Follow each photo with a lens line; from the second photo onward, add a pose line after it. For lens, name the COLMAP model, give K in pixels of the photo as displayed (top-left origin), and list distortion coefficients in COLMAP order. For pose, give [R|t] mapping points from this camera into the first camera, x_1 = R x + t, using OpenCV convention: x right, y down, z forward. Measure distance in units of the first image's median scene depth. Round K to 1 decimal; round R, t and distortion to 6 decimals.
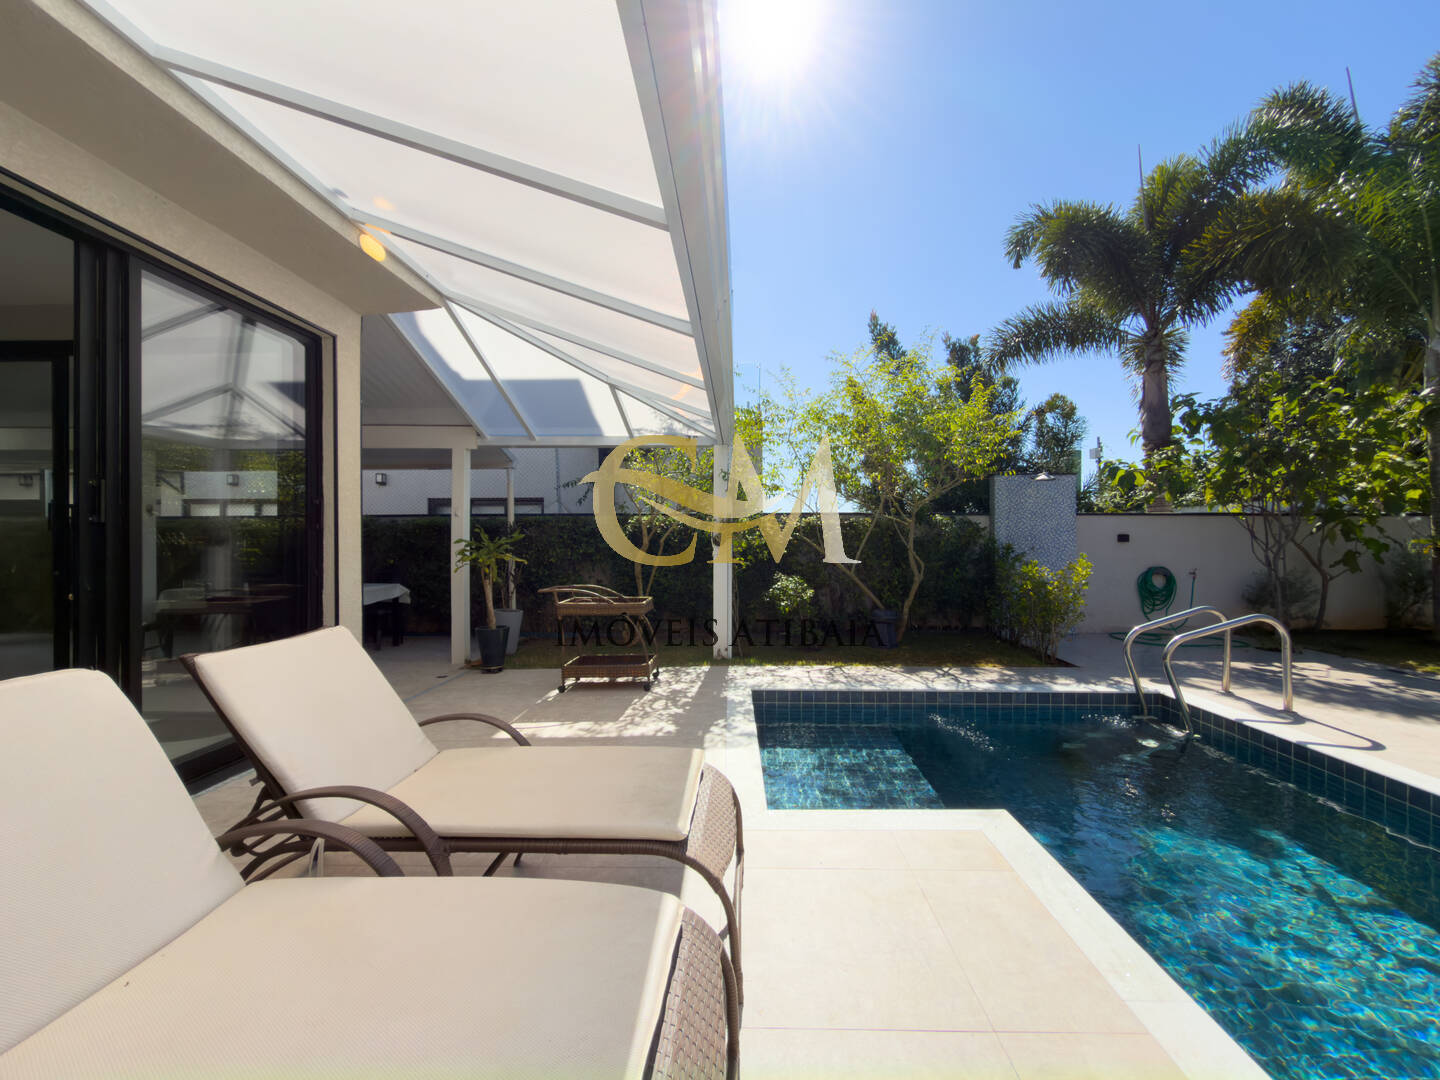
lens RADIAL K [[578.7, 0, 720.0], [0, 578.7, 540.0], [0, 0, 1]] dist [0.001729, 0.000212]
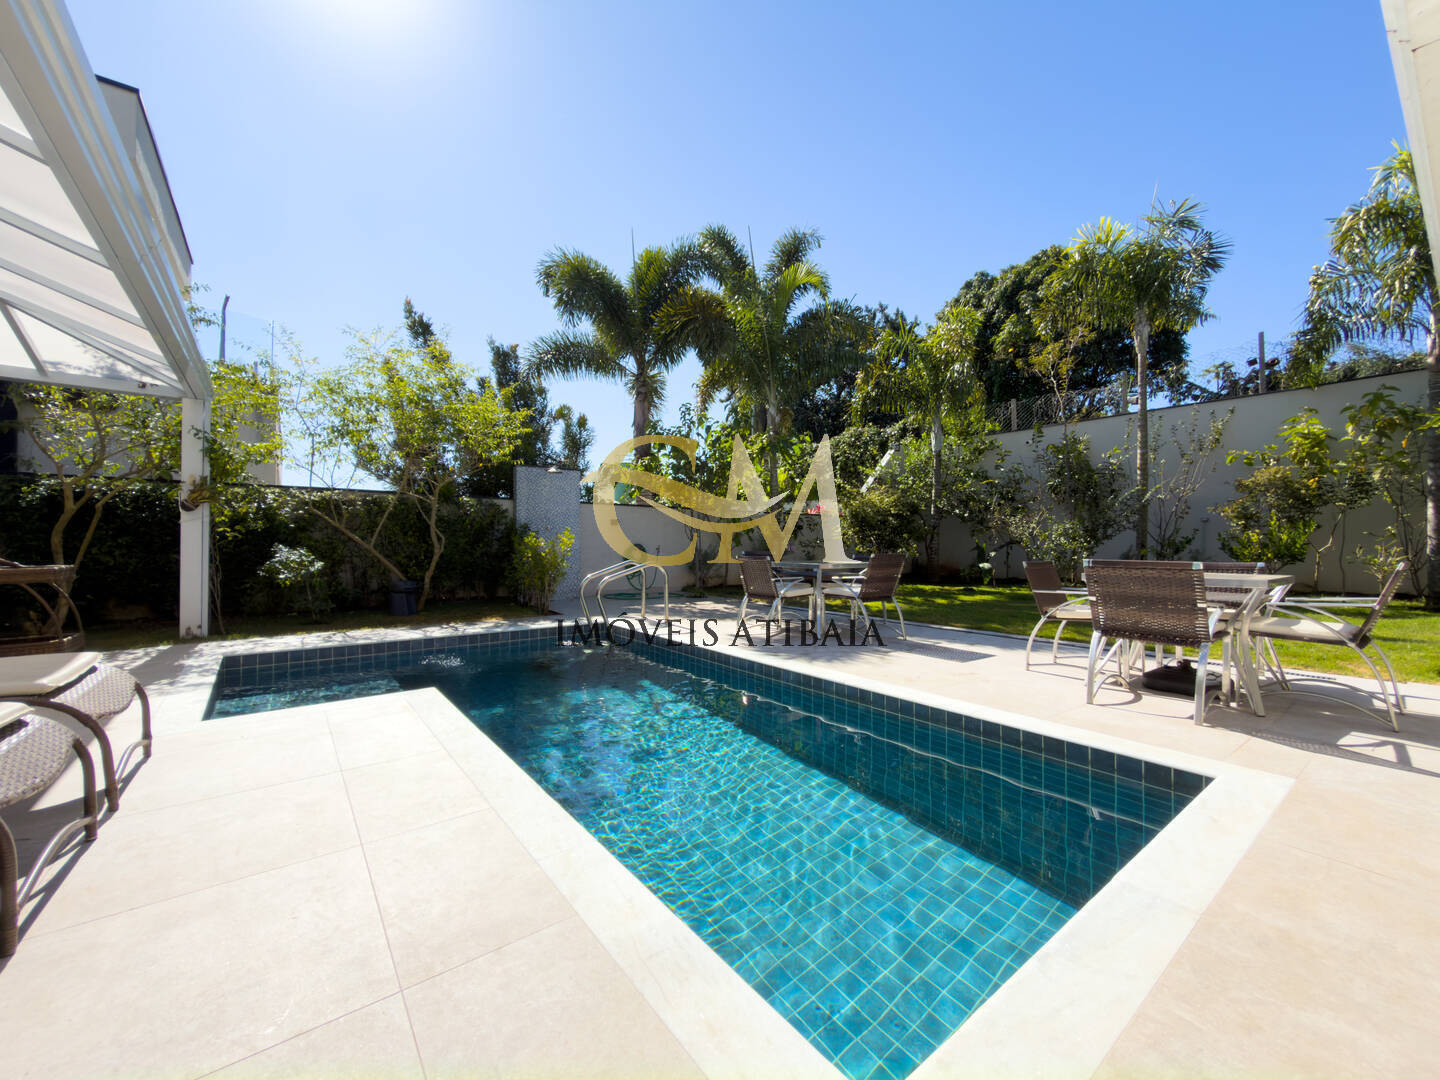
lens RADIAL K [[573.9, 0, 720.0], [0, 573.9, 540.0], [0, 0, 1]] dist [-0.000106, -0.000116]
pose [[0.772164, 0.008550, 0.635365, 0.054411], [-0.007845, 0.999962, -0.003922, 0.040523], [-0.635374, -0.001956, 0.772202, -0.162382]]
